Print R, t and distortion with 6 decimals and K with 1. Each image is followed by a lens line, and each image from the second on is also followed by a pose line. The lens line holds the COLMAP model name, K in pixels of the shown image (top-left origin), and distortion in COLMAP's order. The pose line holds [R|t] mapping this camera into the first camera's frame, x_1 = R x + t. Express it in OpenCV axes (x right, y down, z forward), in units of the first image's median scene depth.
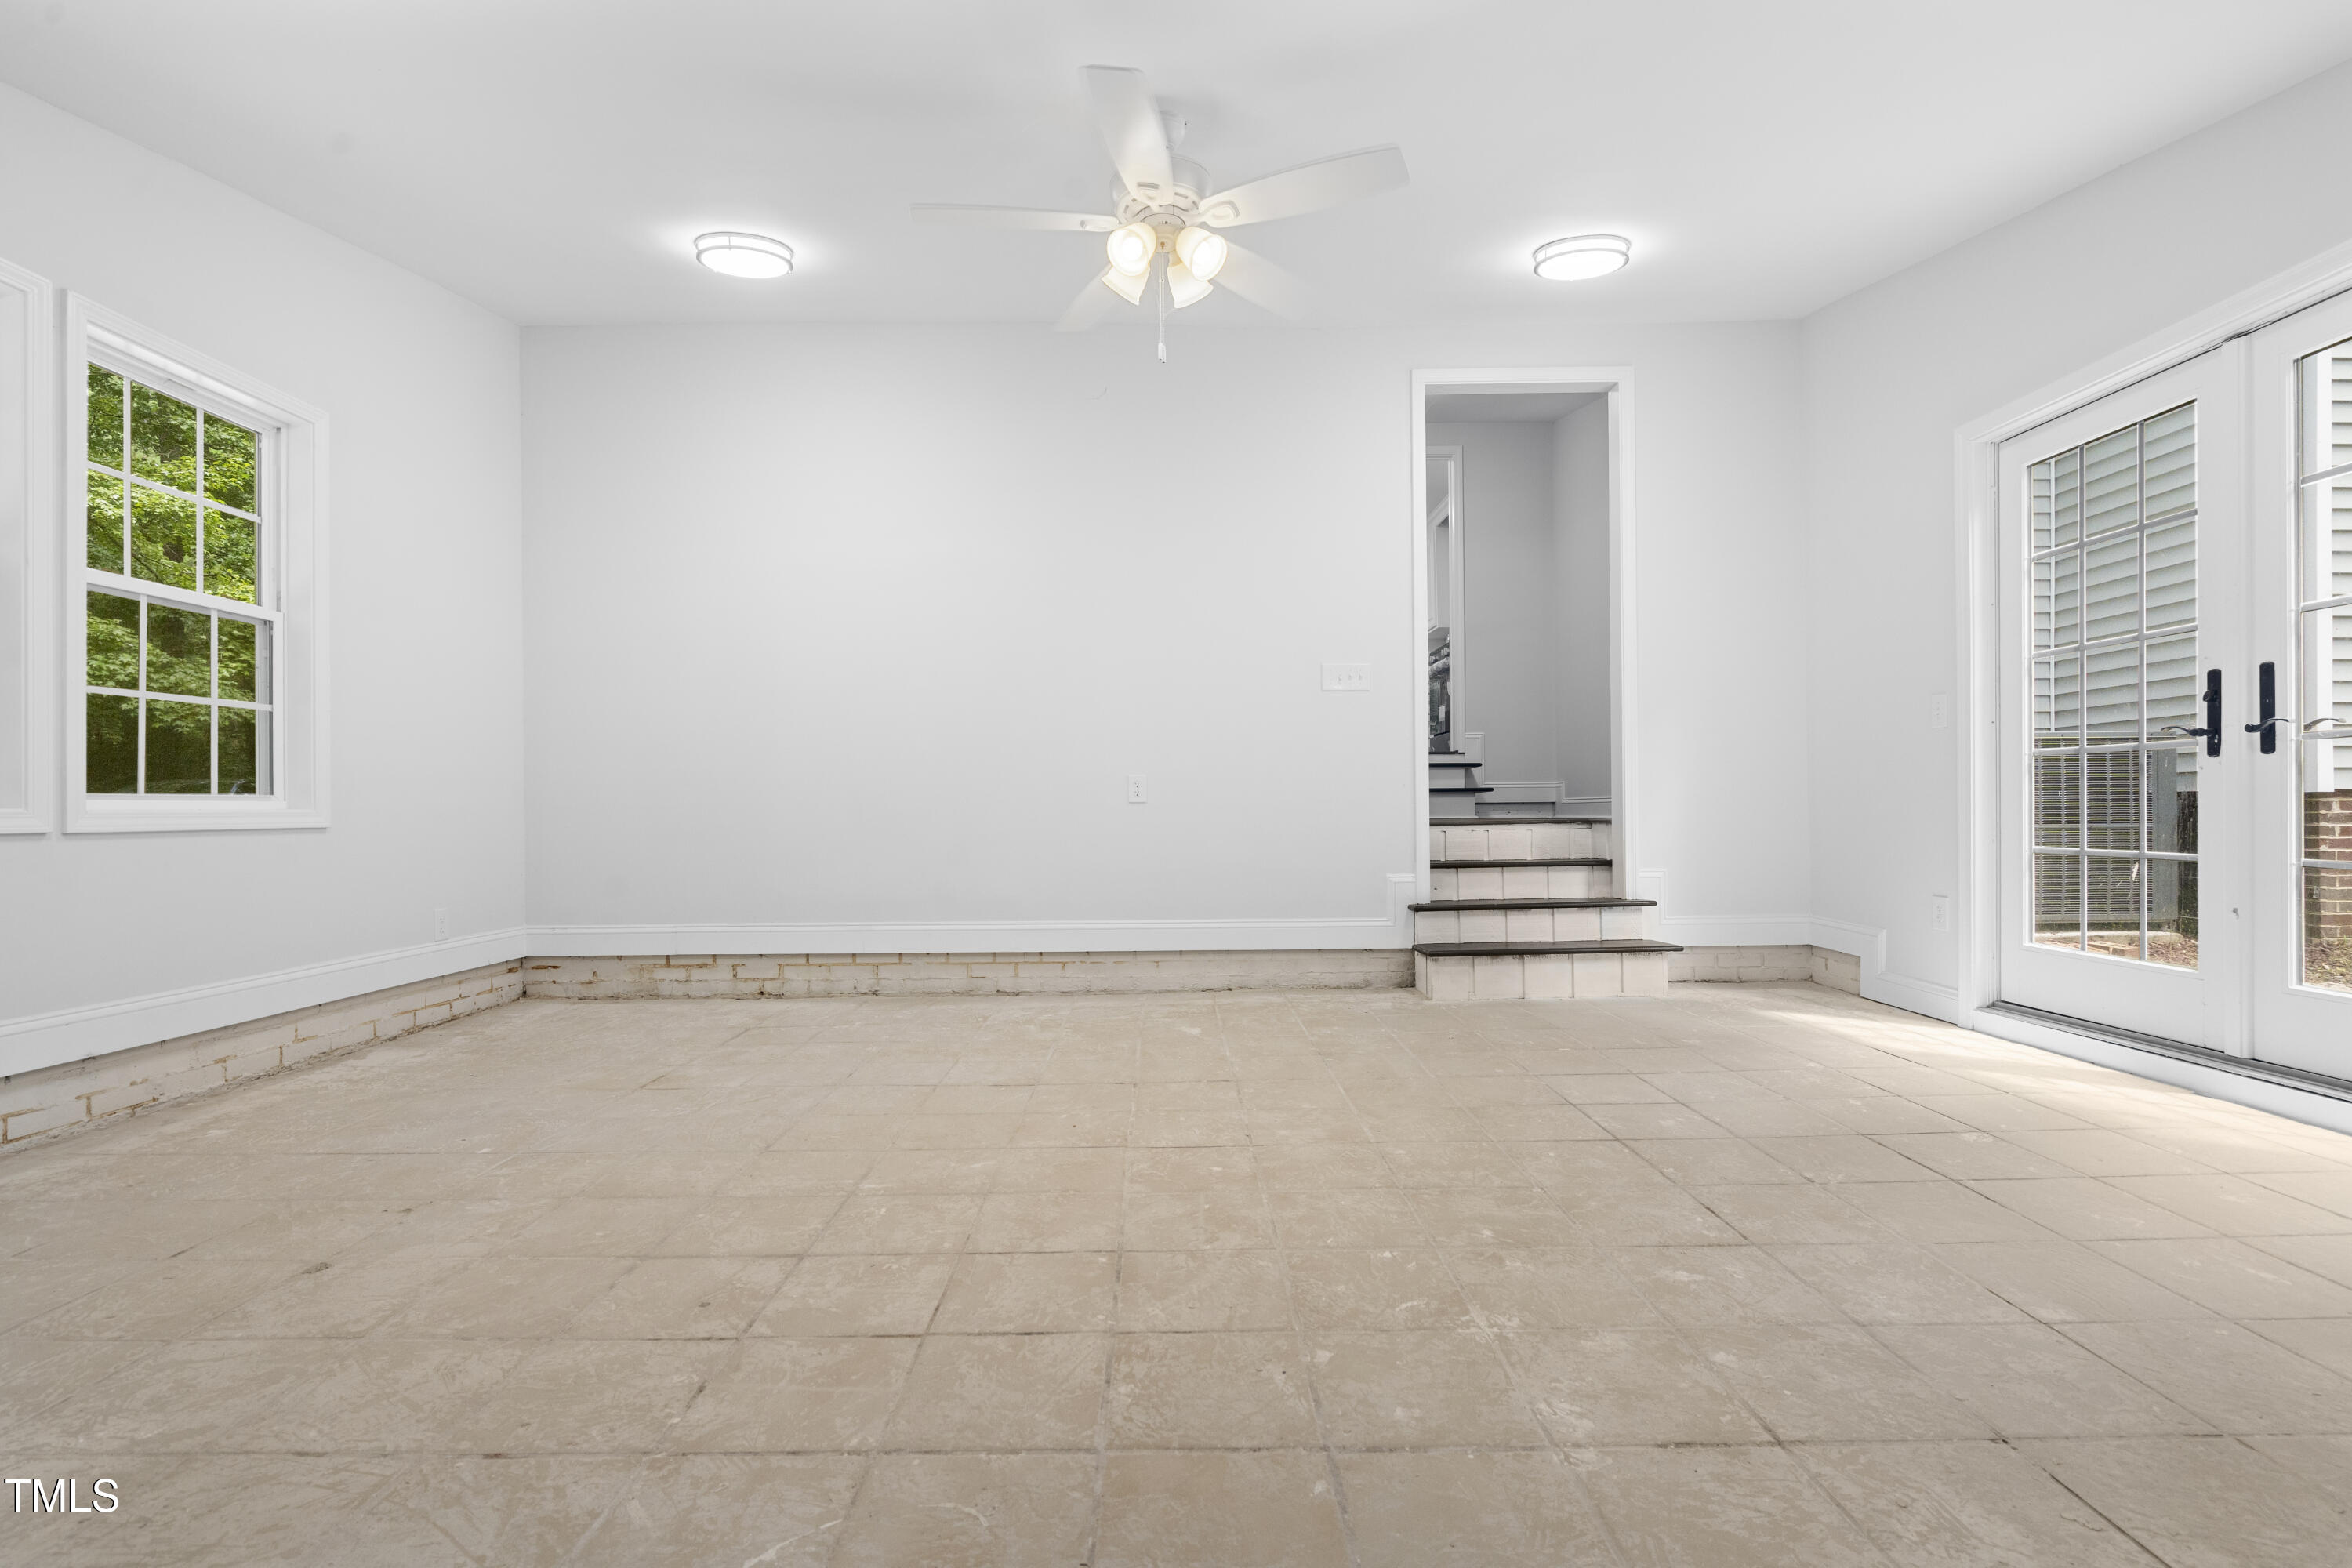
lens RADIAL K [[1063.0, 0, 1176.2], [0, 1063.0, 791.8], [0, 0, 1]] dist [-0.001080, 0.000294]
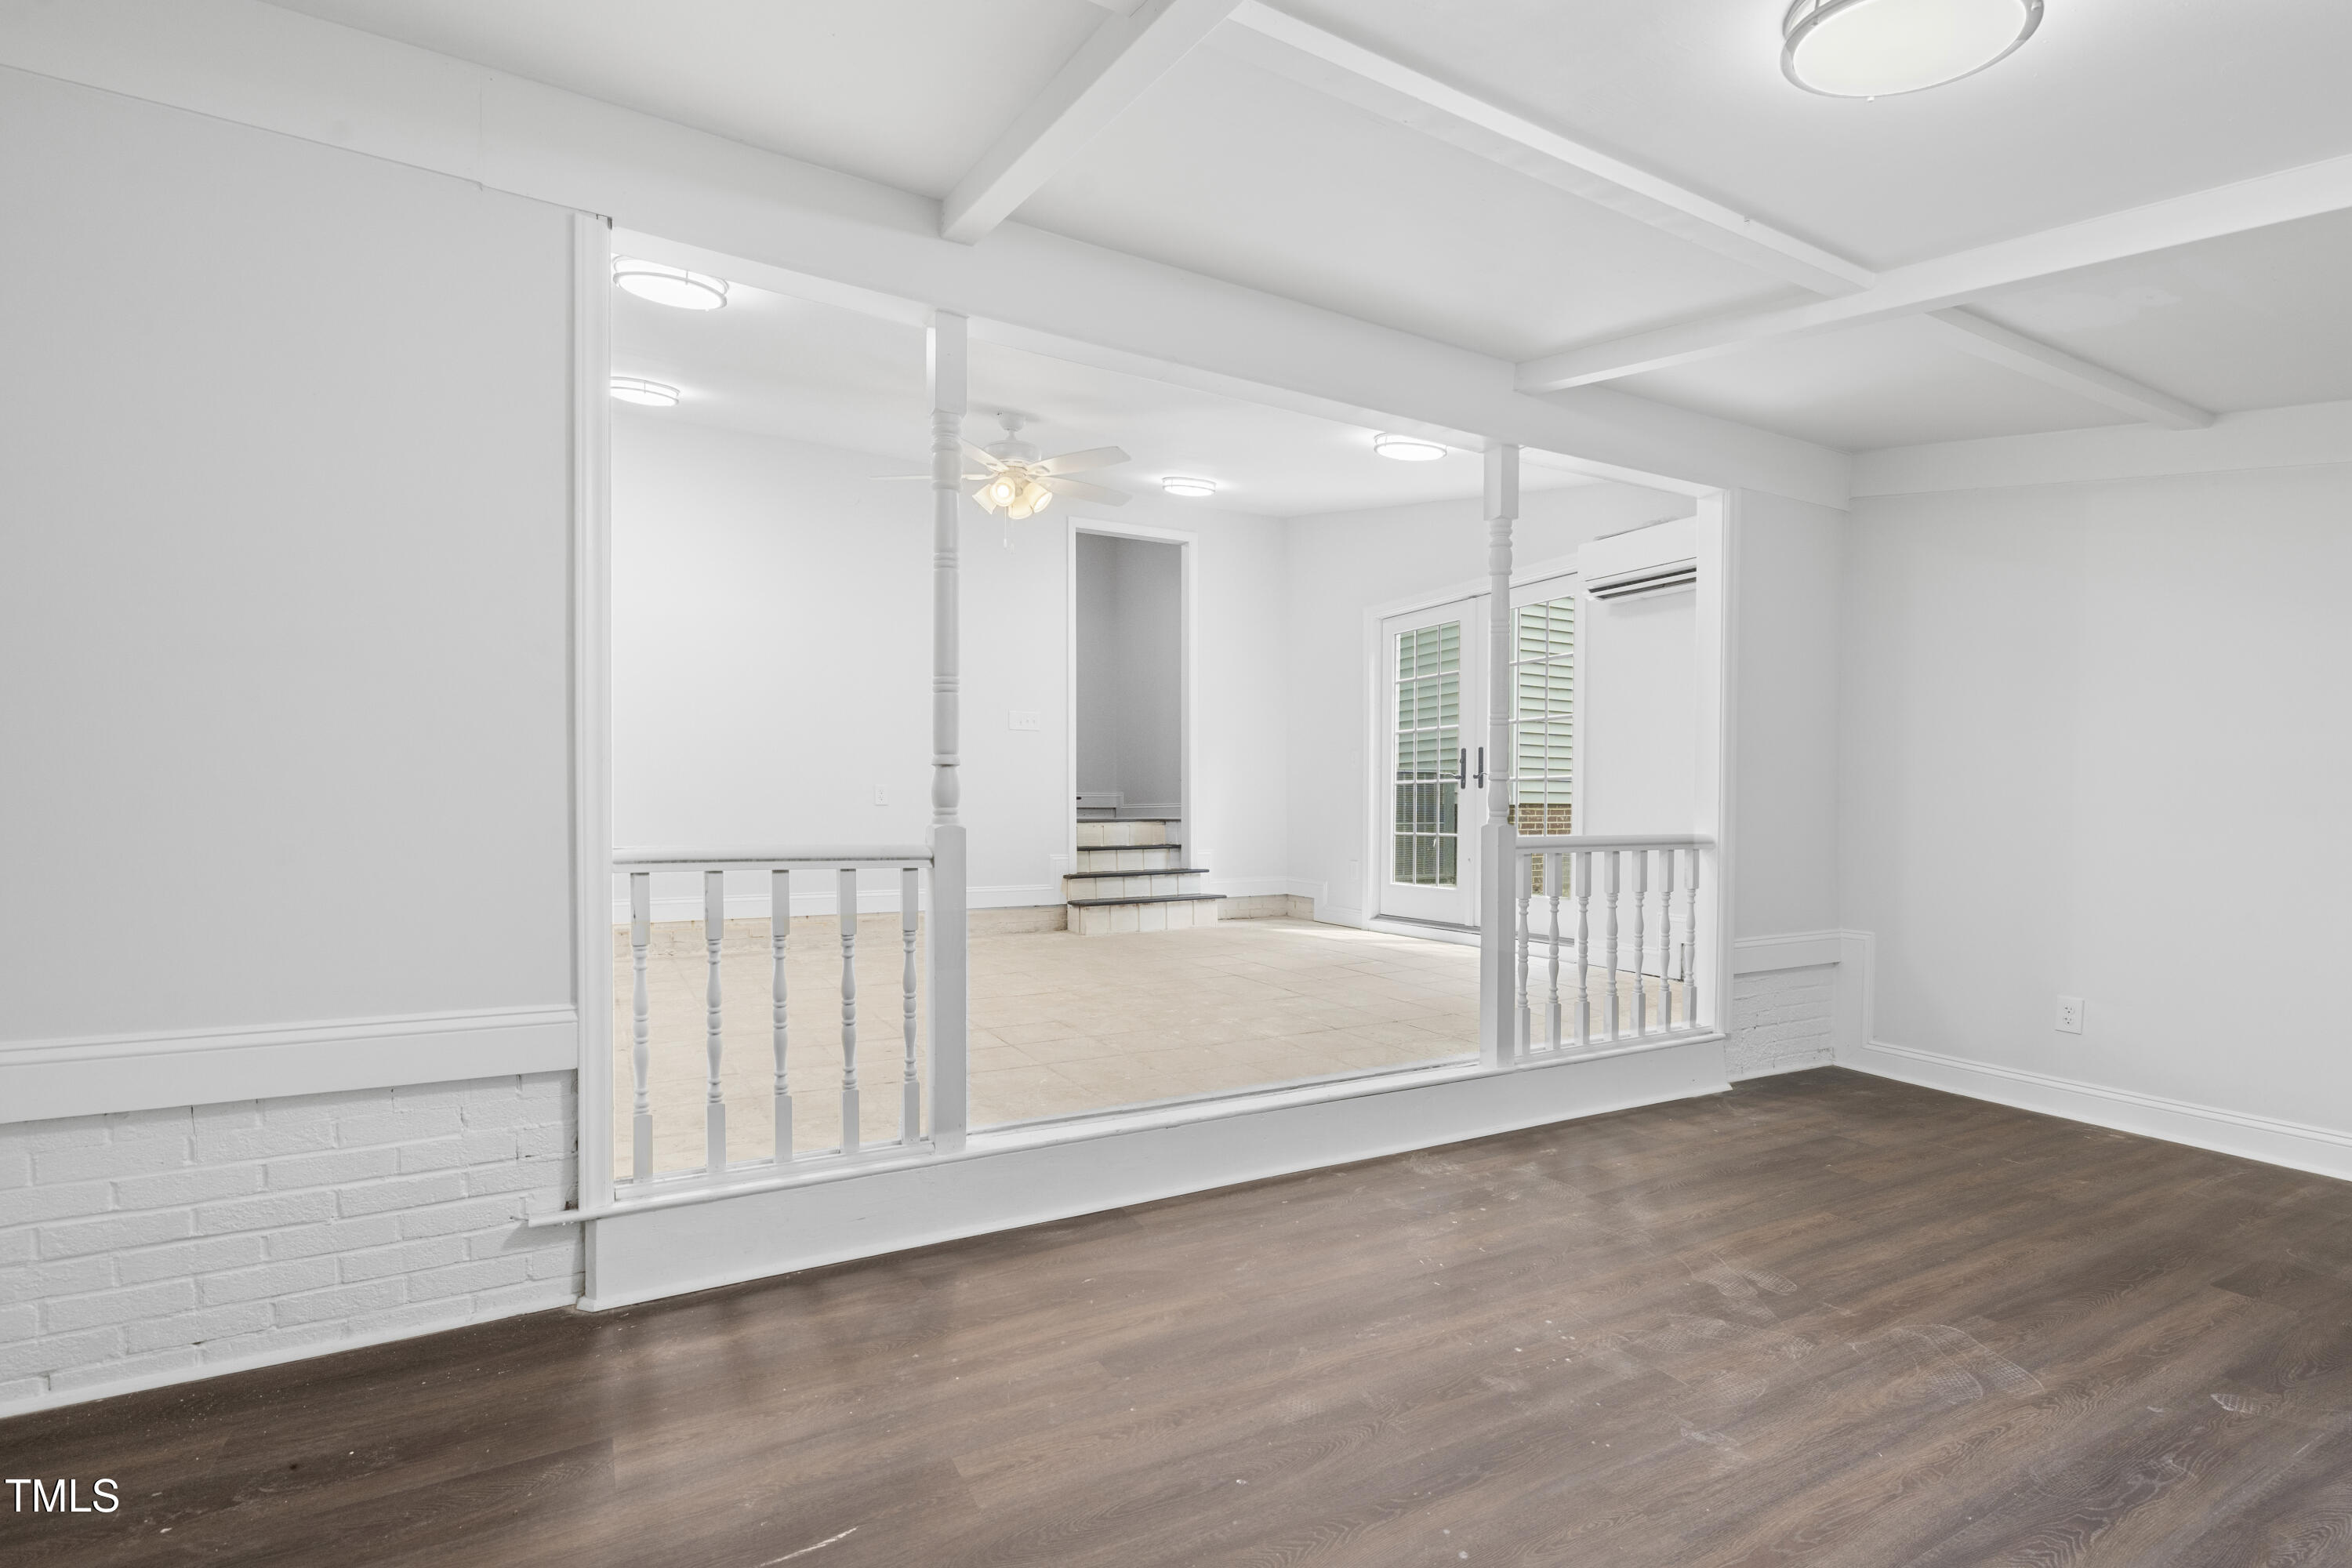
lens RADIAL K [[1063.0, 0, 1176.2], [0, 1063.0, 791.8], [0, 0, 1]] dist [-0.001080, 0.000294]
pose [[0.882899, 0.014992, 0.469323, -0.353129], [-0.013303, 0.999888, -0.006916, -0.003097], [-0.469374, -0.000137, 0.882999, -0.405976]]
